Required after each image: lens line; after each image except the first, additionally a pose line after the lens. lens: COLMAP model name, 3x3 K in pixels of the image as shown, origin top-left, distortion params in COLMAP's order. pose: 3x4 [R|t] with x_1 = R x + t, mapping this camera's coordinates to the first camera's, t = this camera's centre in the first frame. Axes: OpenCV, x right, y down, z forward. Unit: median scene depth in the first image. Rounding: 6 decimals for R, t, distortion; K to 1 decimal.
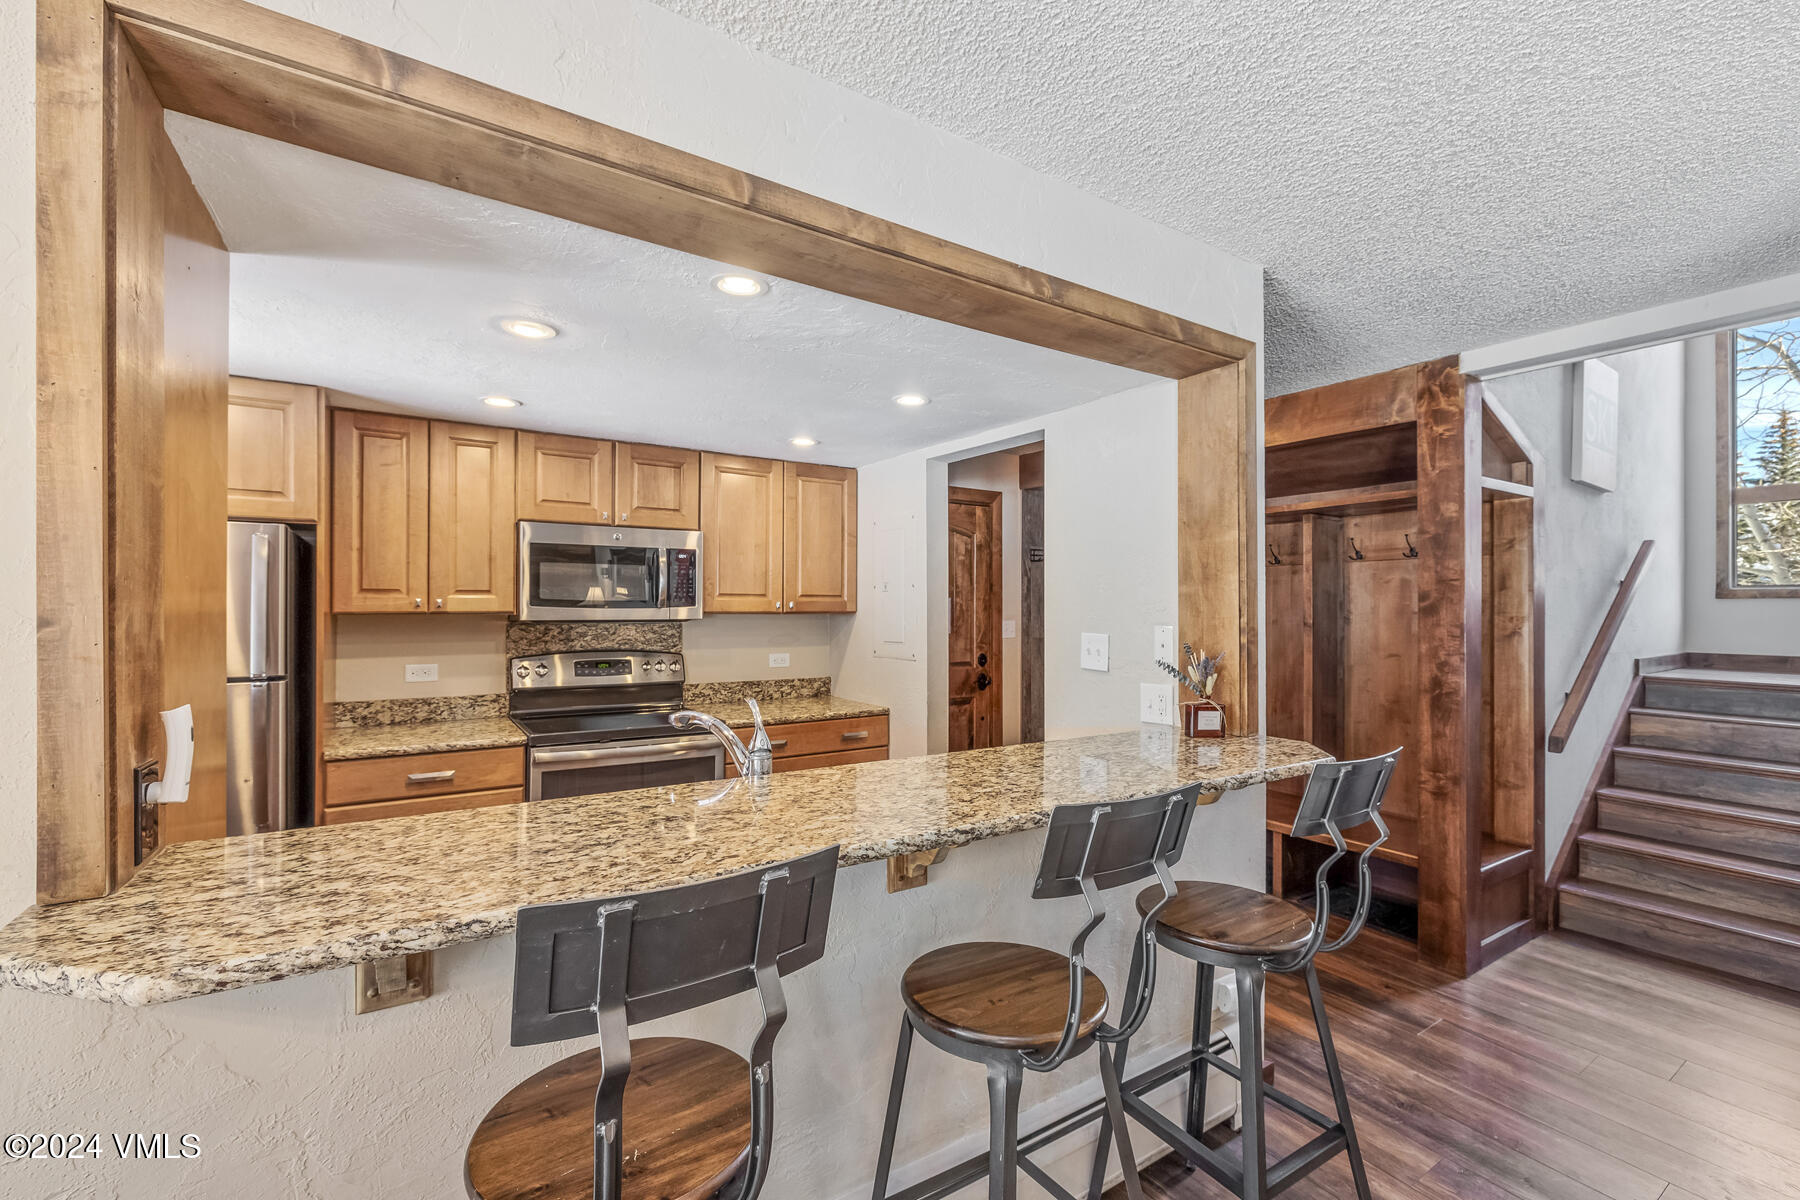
lens RADIAL K [[762.1, 0, 896.4], [0, 762.1, 609.3], [0, 0, 1]] dist [0.000704, -0.000244]
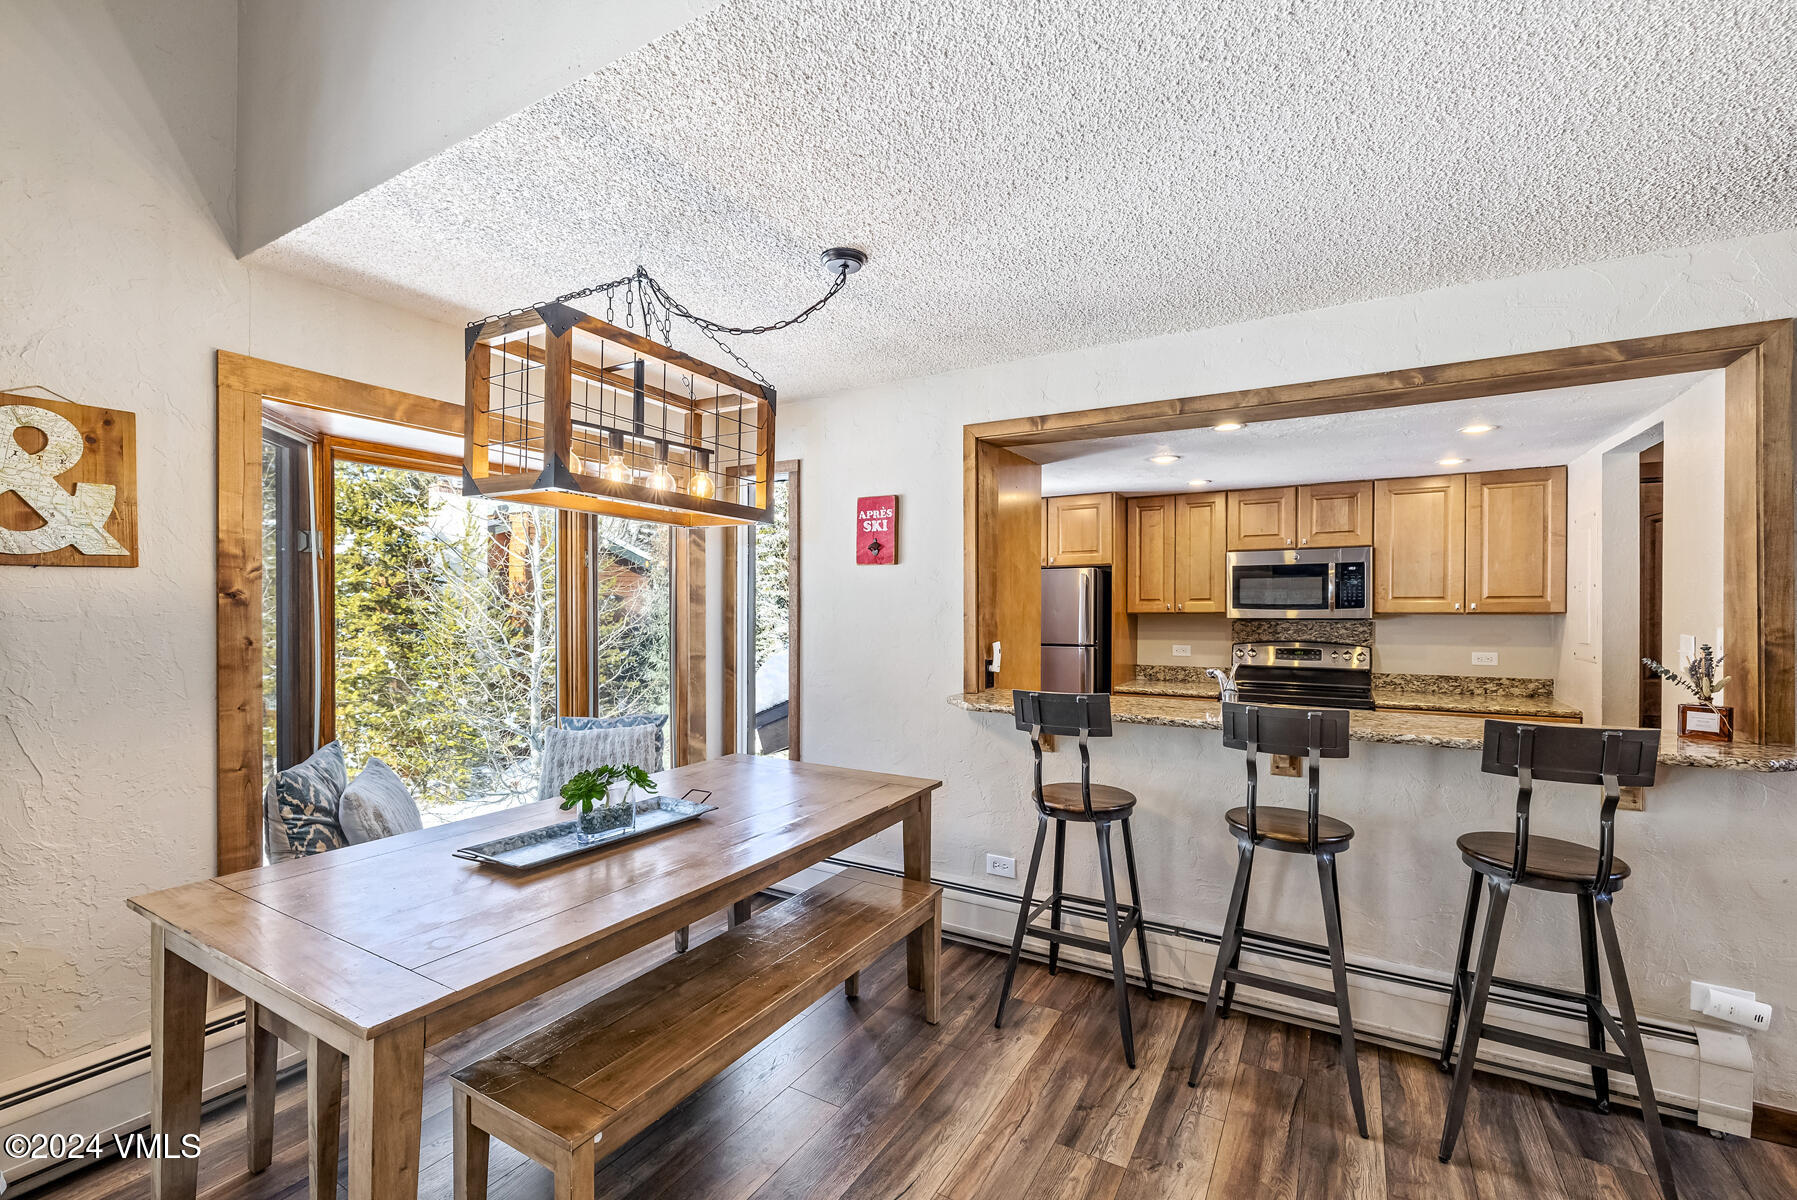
lens RADIAL K [[760.8, 0, 905.6], [0, 760.8, 620.8], [0, 0, 1]] dist [0.000704, -0.000244]
pose [[0.457844, 0.010297, -0.888973, 0.512840], [0.001980, 0.999919, 0.012601, -0.000118], [0.889030, -0.007530, 0.457787, -0.236221]]
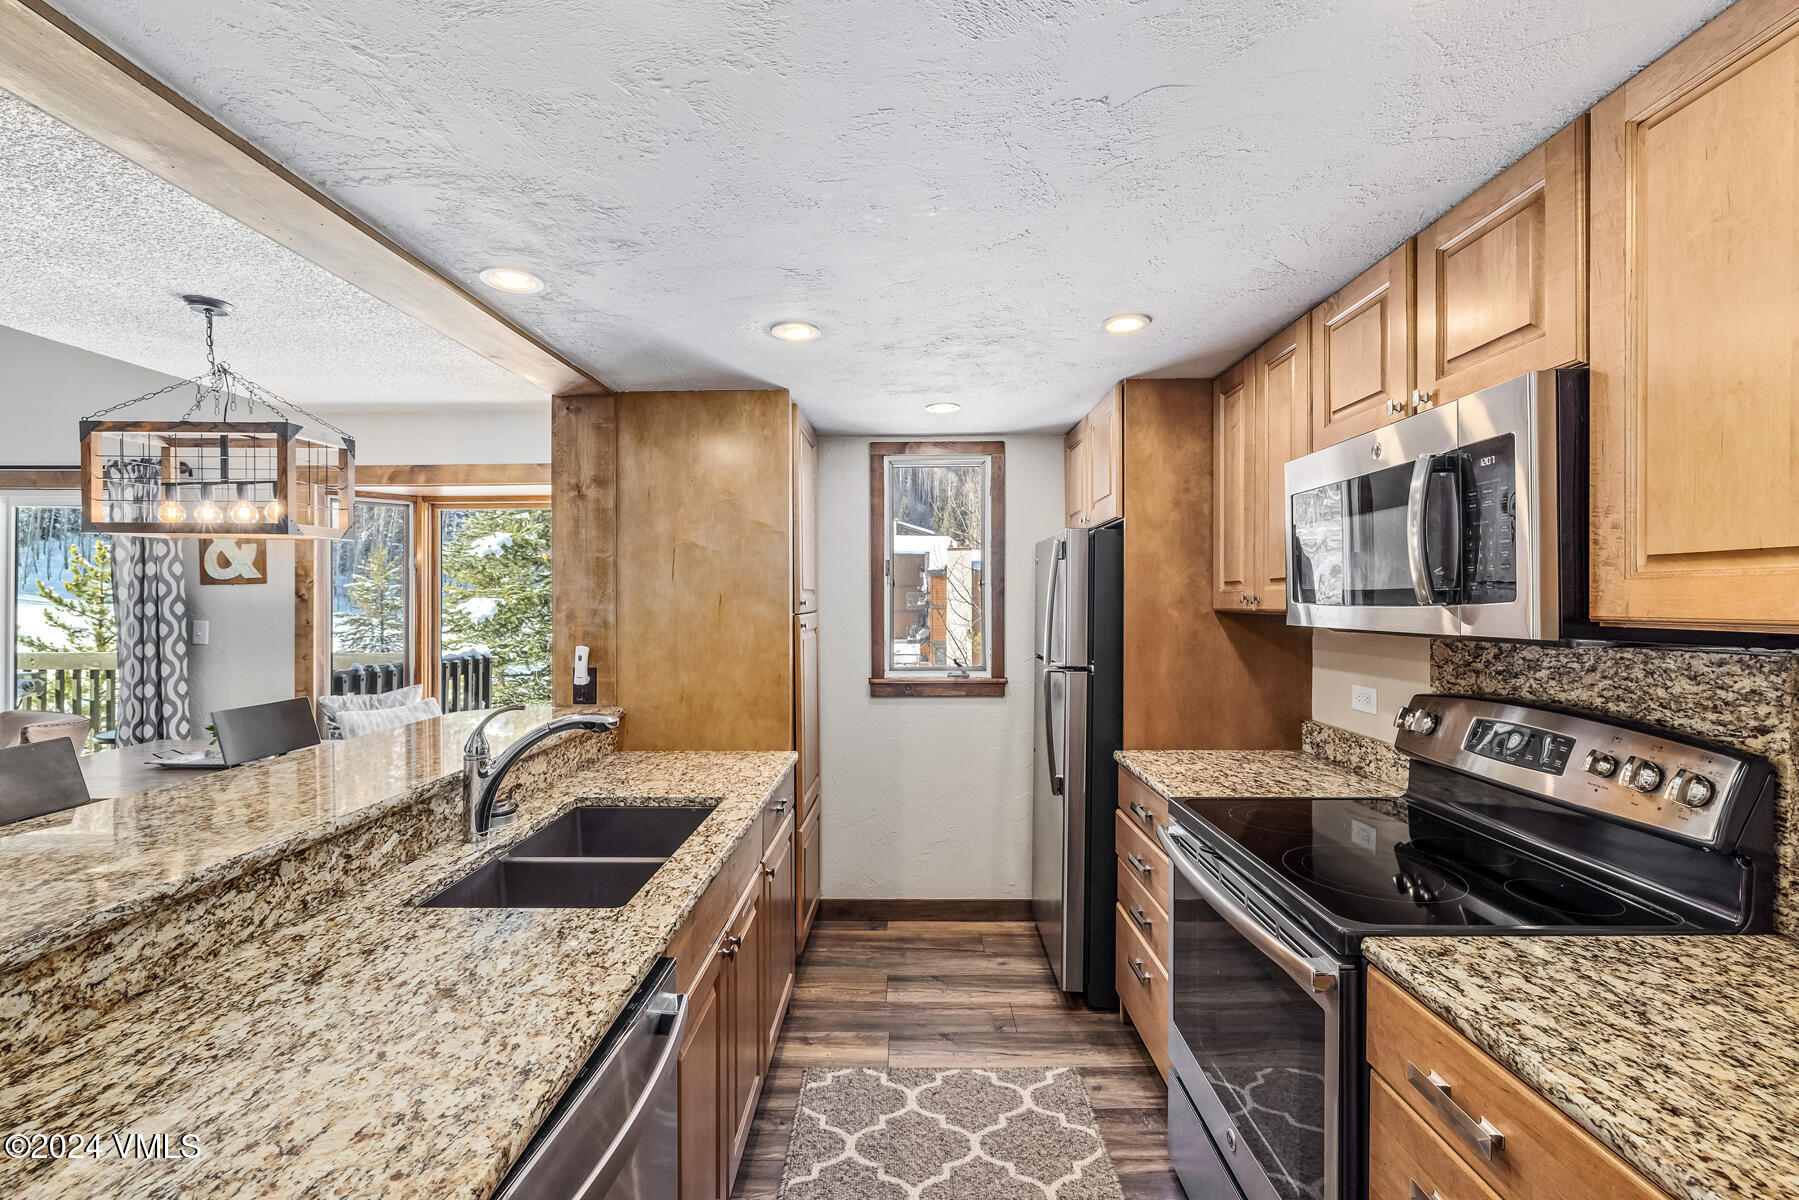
lens RADIAL K [[761.7, 0, 902.2], [0, 761.7, 600.1], [0, 0, 1]] dist [0.000704, -0.000244]
pose [[-0.562568, -0.005759, -0.826731, 0.177836], [-0.001225, 0.999980, -0.006132, -0.001858], [0.826750, -0.002437, -0.562564, 1.008394]]
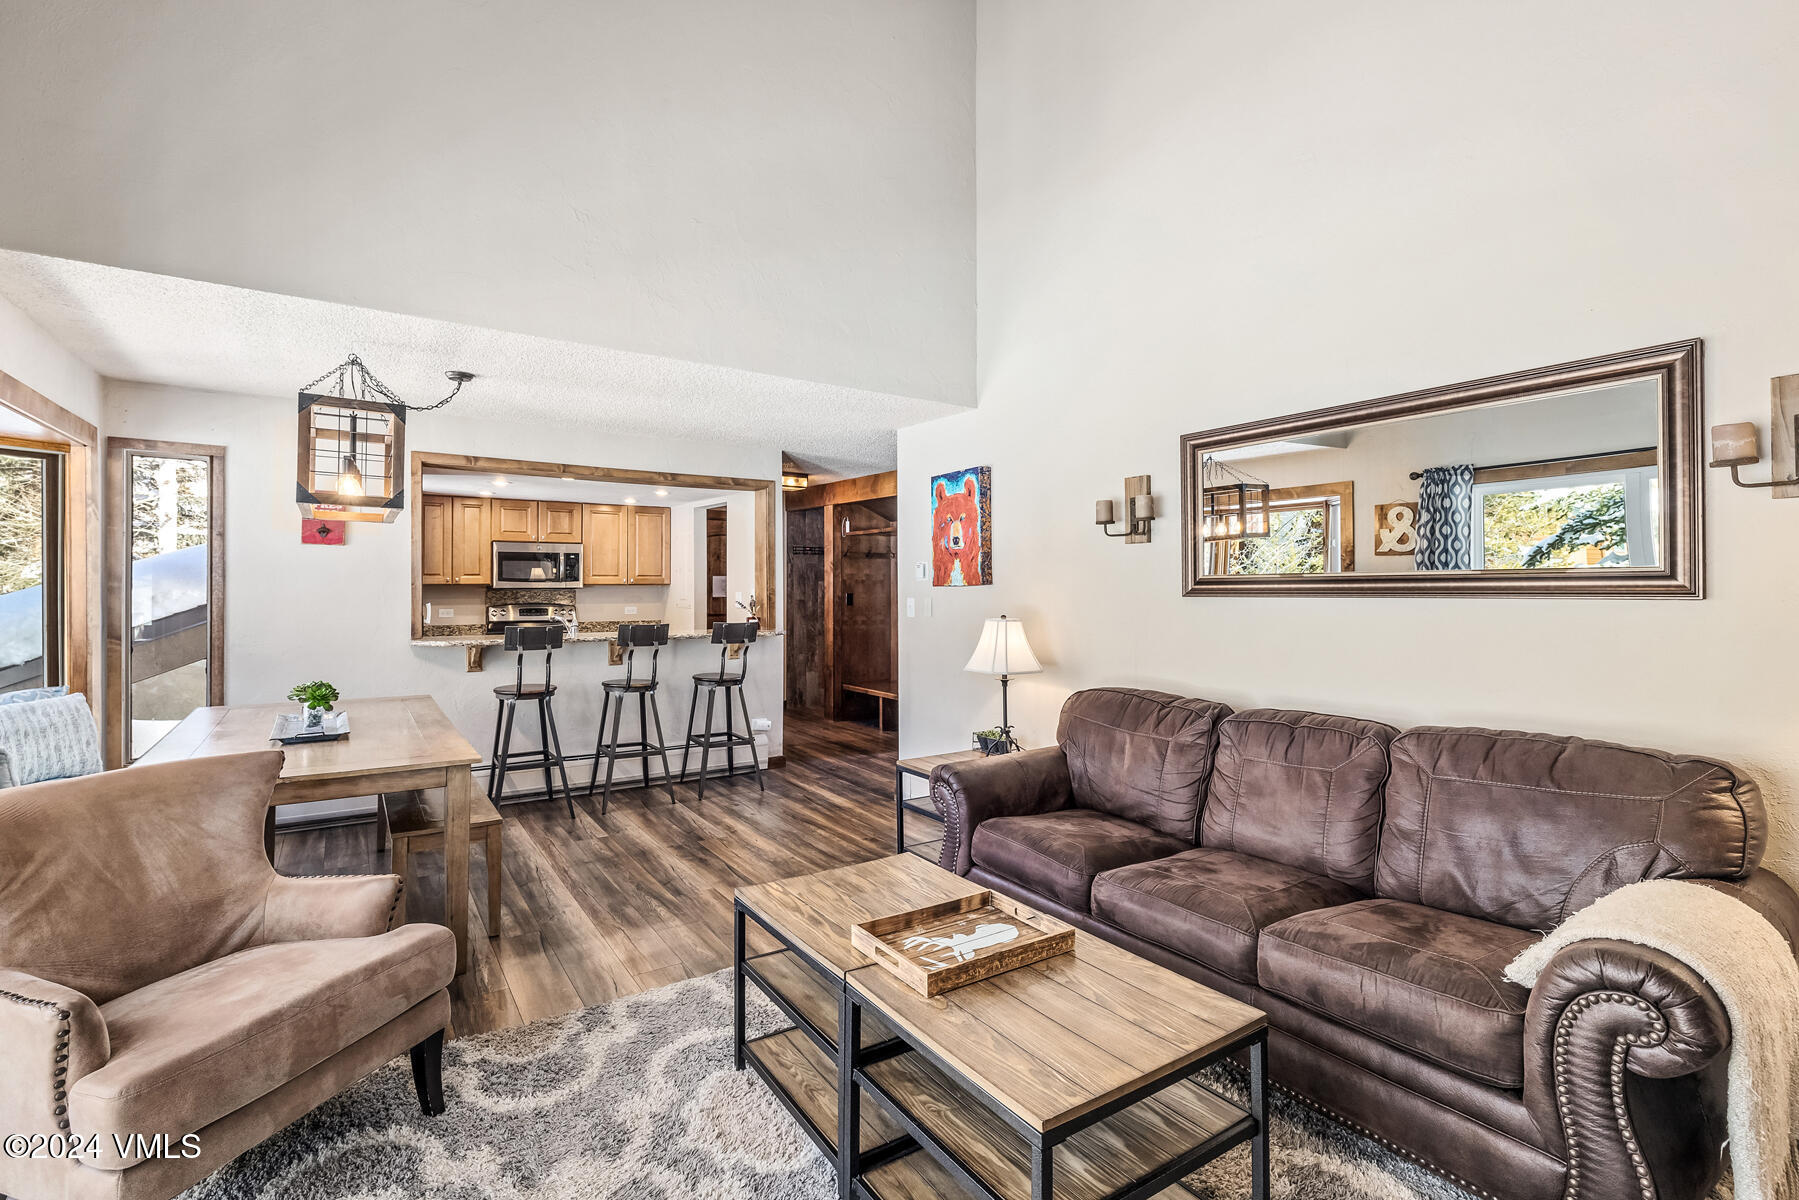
lens RADIAL K [[790.1, 0, 850.7], [0, 790.1, 580.7], [0, 0, 1]] dist [0.014619, 0.000251]
pose [[0.999925, -0.002063, -0.012075, 0.497805], [0.001983, 0.999976, -0.006659, 0.009807], [0.012088, 0.006635, 0.999905, -1.125162]]
